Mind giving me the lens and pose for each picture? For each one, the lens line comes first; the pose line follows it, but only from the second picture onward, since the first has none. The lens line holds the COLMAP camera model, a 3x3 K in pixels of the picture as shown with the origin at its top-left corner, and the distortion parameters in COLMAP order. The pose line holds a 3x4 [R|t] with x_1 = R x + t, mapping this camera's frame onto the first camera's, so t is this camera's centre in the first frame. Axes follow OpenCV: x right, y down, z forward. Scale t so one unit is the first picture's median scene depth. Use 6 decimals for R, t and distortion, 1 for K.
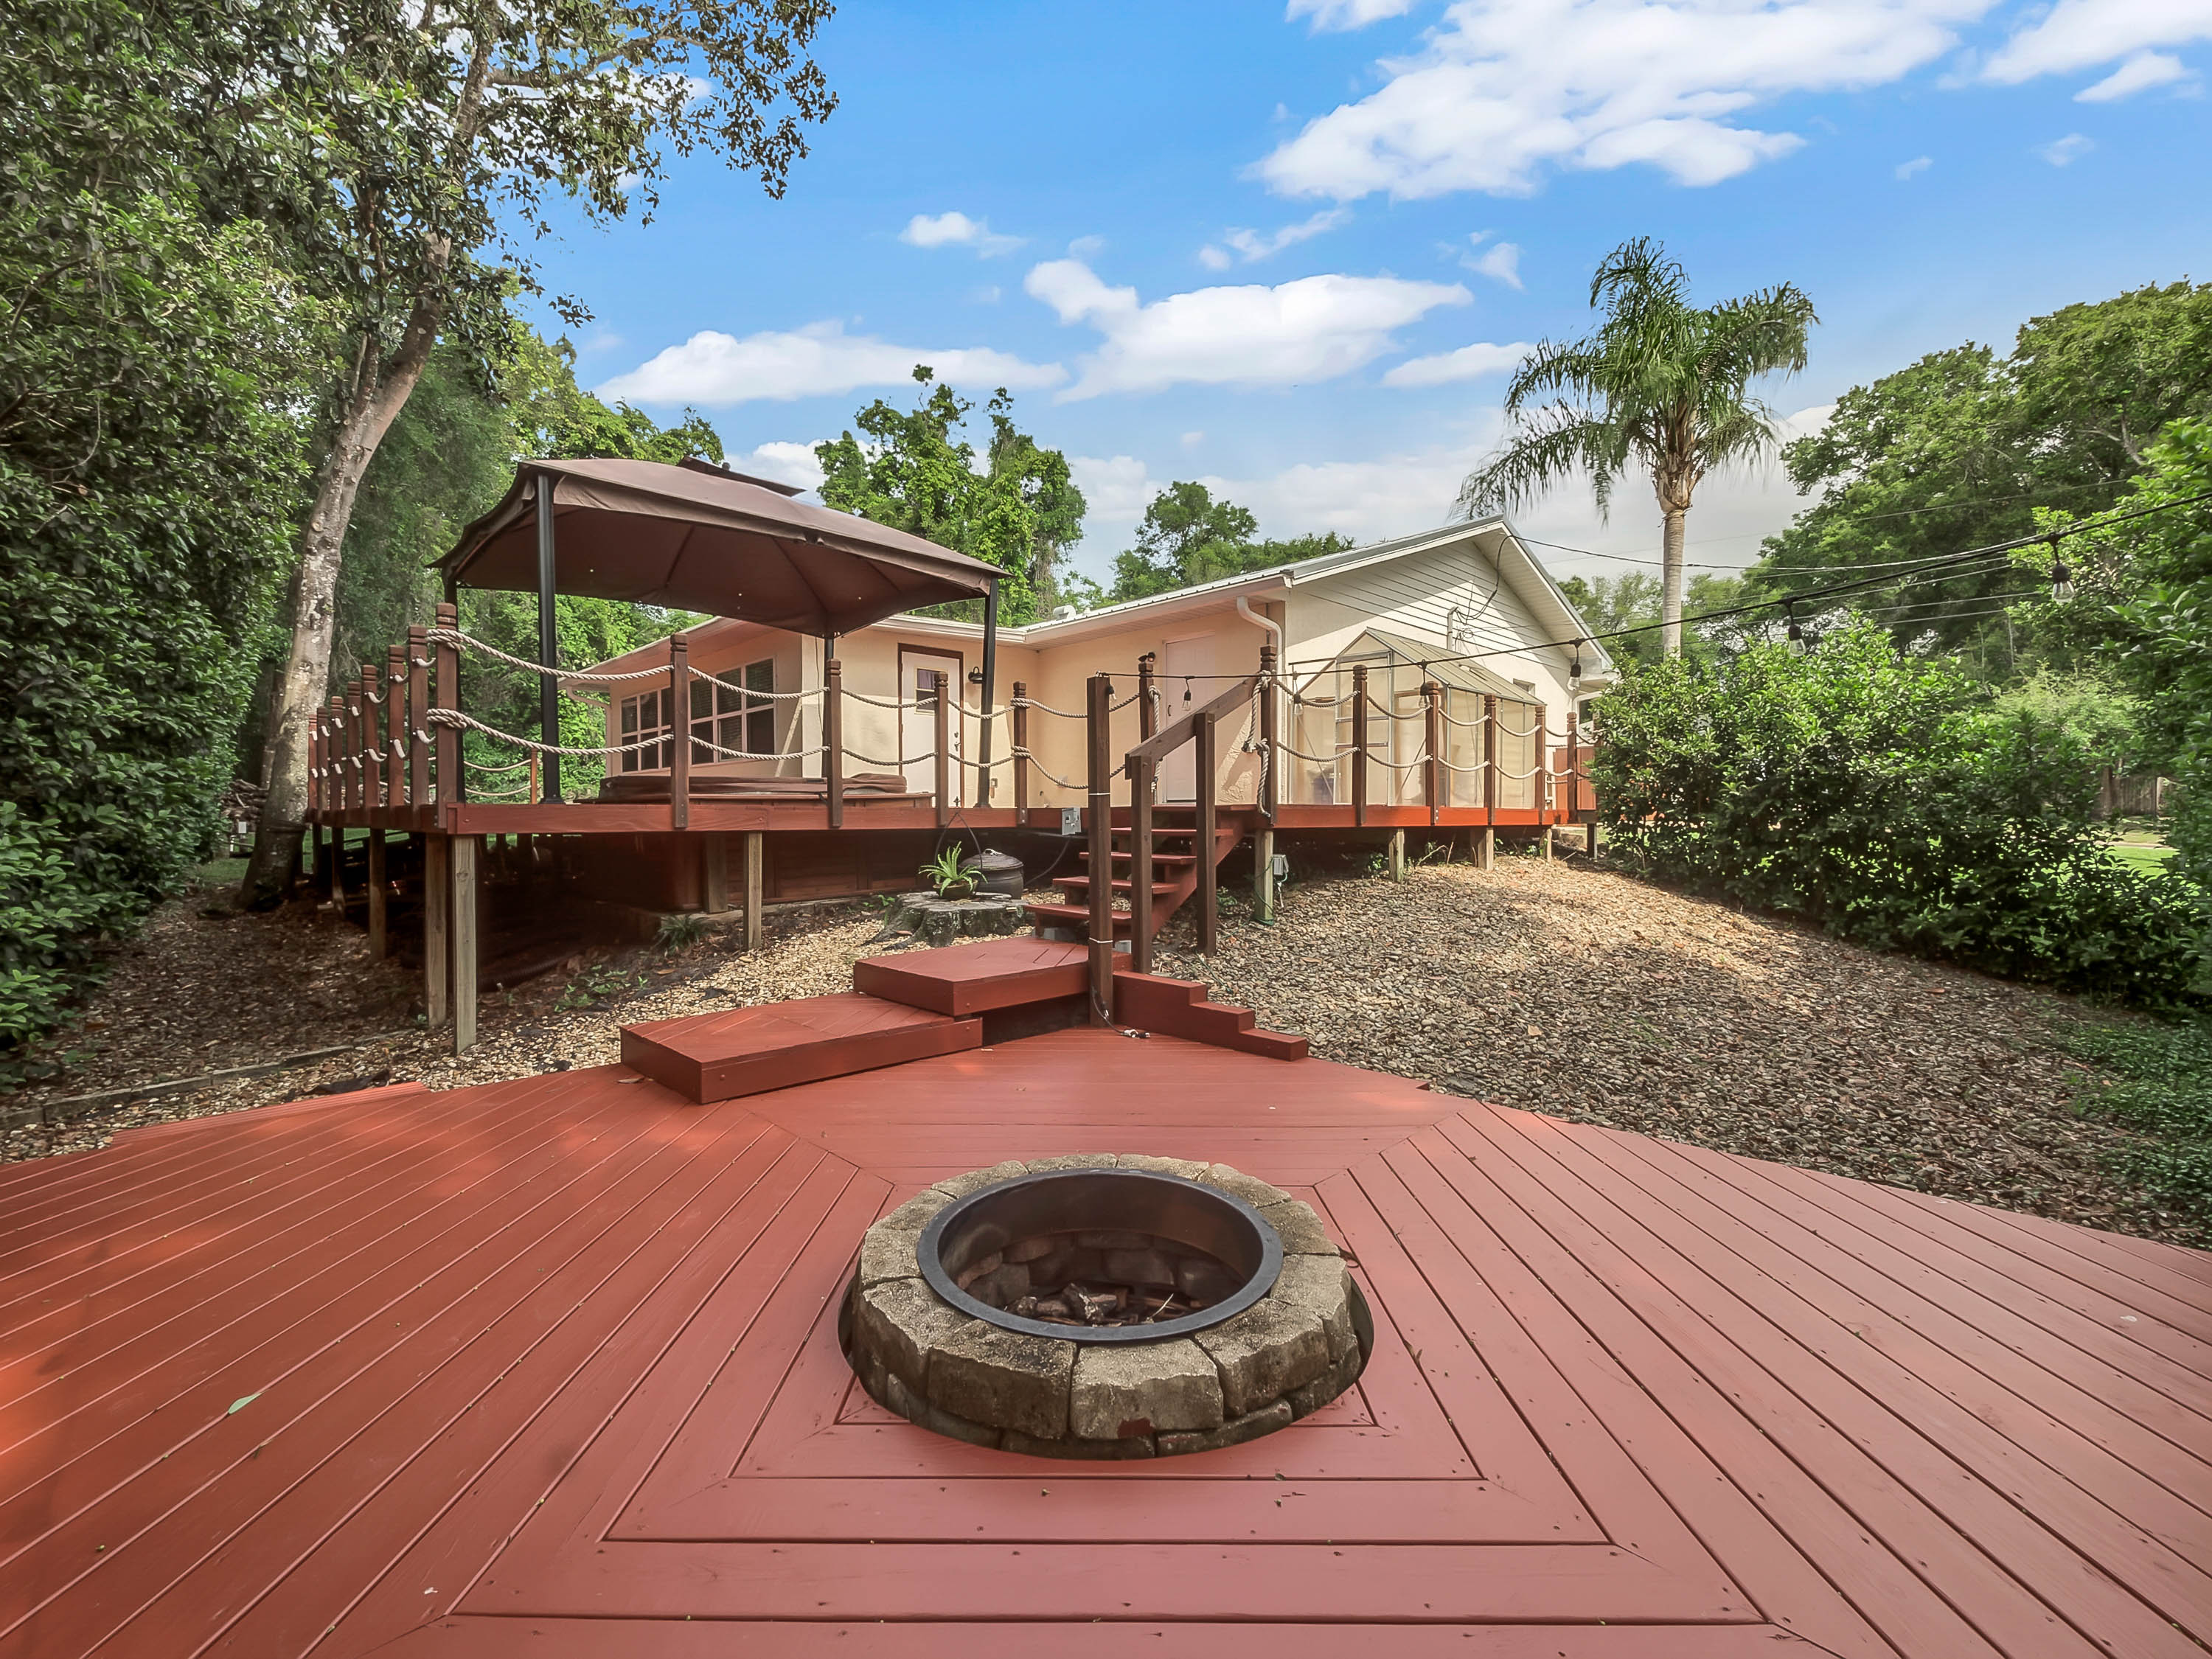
lens RADIAL K [[938.1, 0, 1097.2], [0, 938.1, 819.0], [0, 0, 1]] dist [-0.000940, 0.000427]
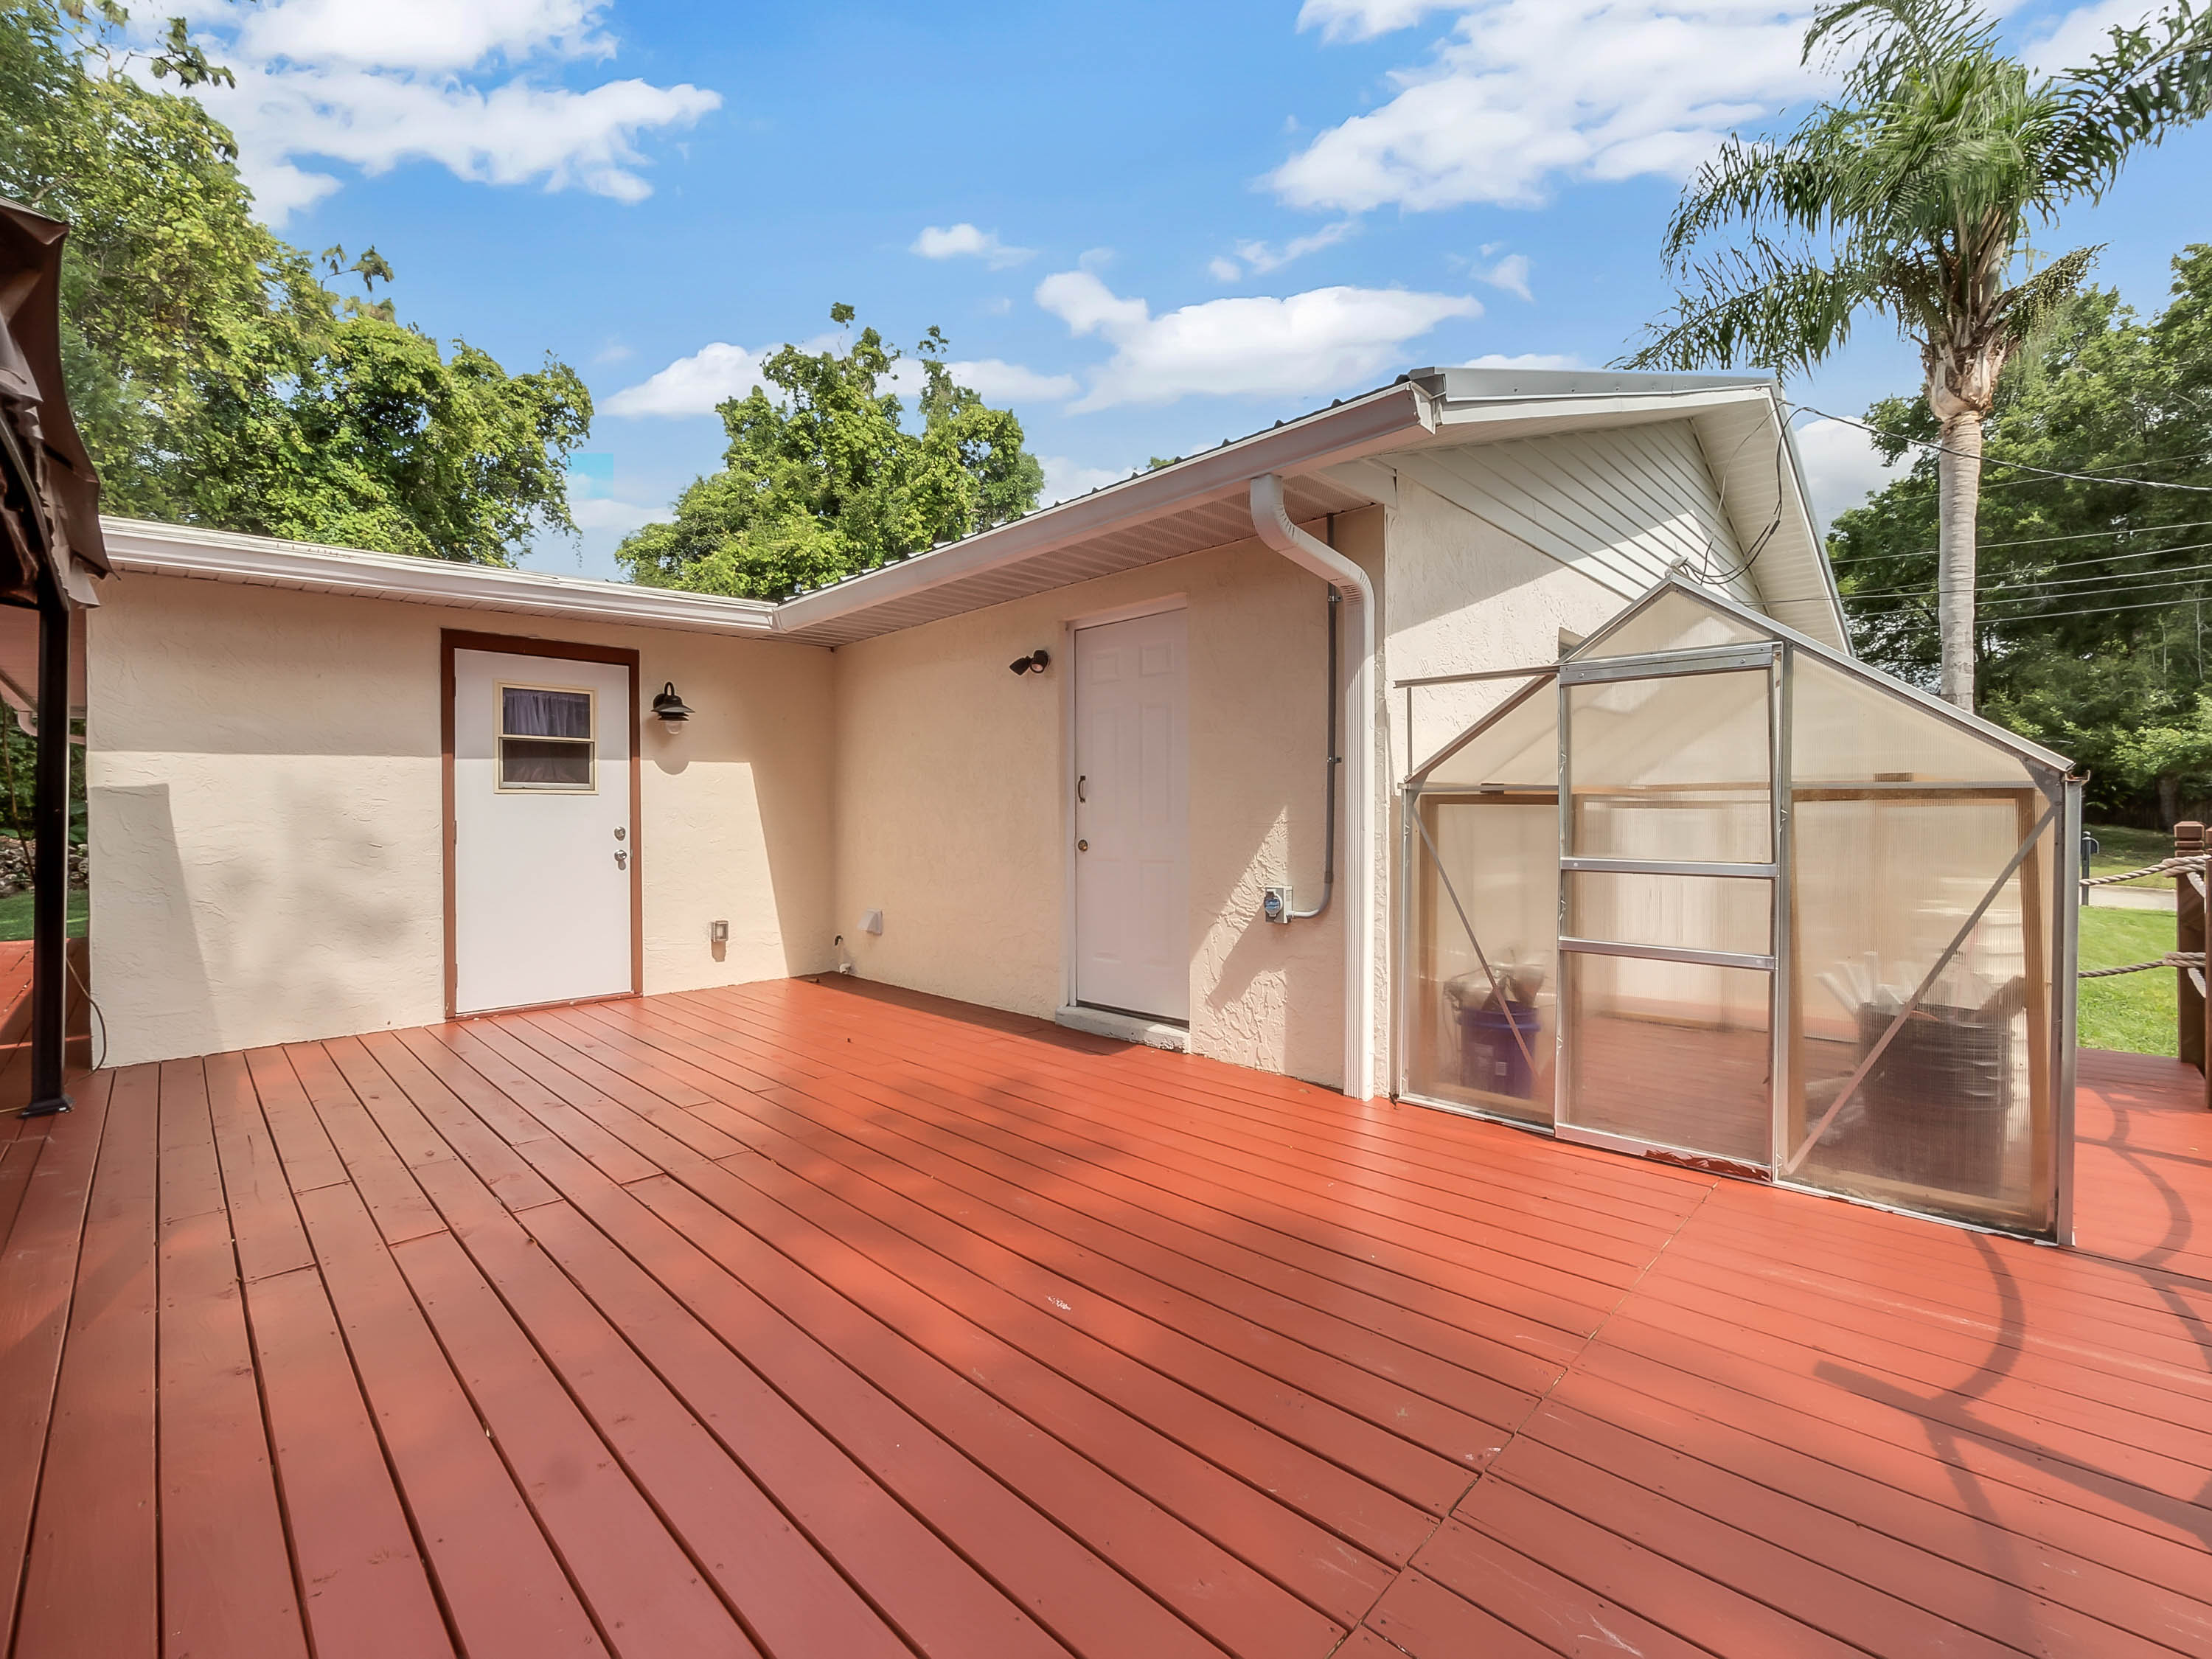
lens RADIAL K [[940.3, 0, 1106.0], [0, 940.3, 829.5], [0, 0, 1]] dist [-0.007523, 0.000691]
pose [[0.999664, -0.004987, 0.025430, 0.023683], [0.004697, 0.999924, 0.011419, -0.031505], [-0.025485, -0.011295, 0.999611, 0.178050]]
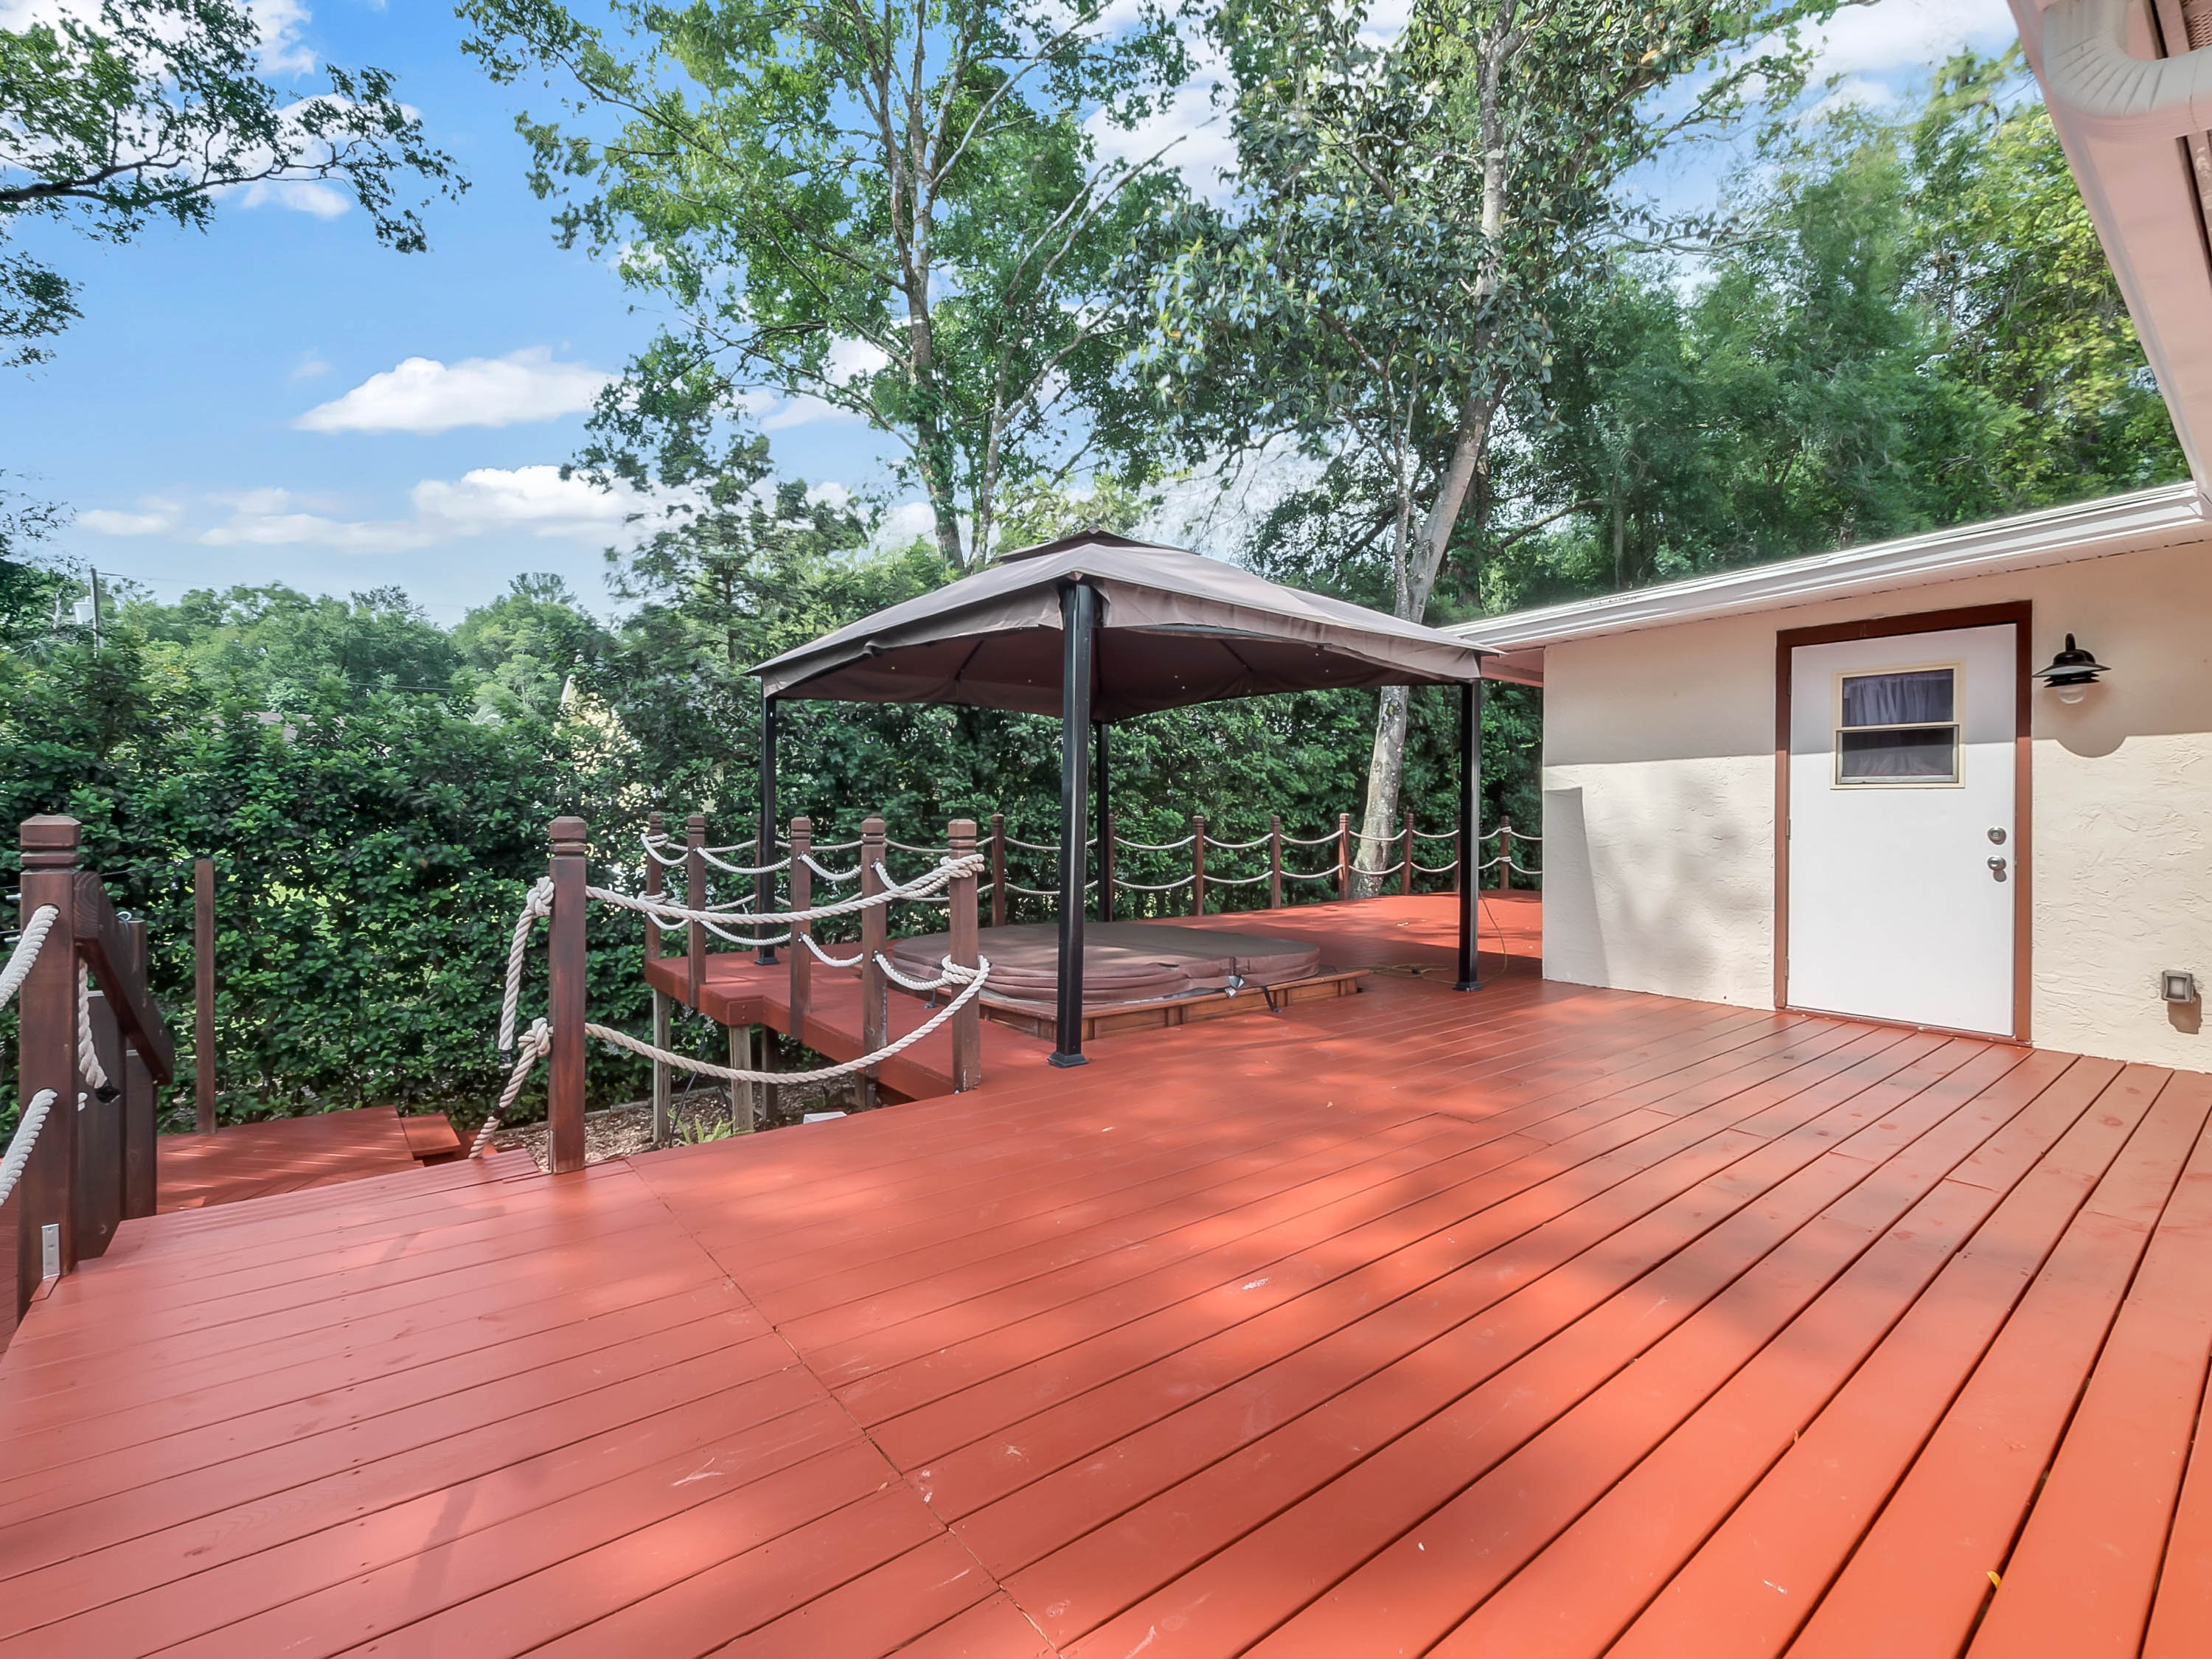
lens RADIAL K [[938.1, 0, 1097.2], [0, 938.1, 819.0], [0, 0, 1]] dist [-0.000940, 0.000427]
pose [[-0.106439, 0.006534, -0.994298, 0.081252], [-0.015891, 0.999840, 0.008272, -0.030796], [0.994192, 0.016681, -0.106318, 0.228121]]
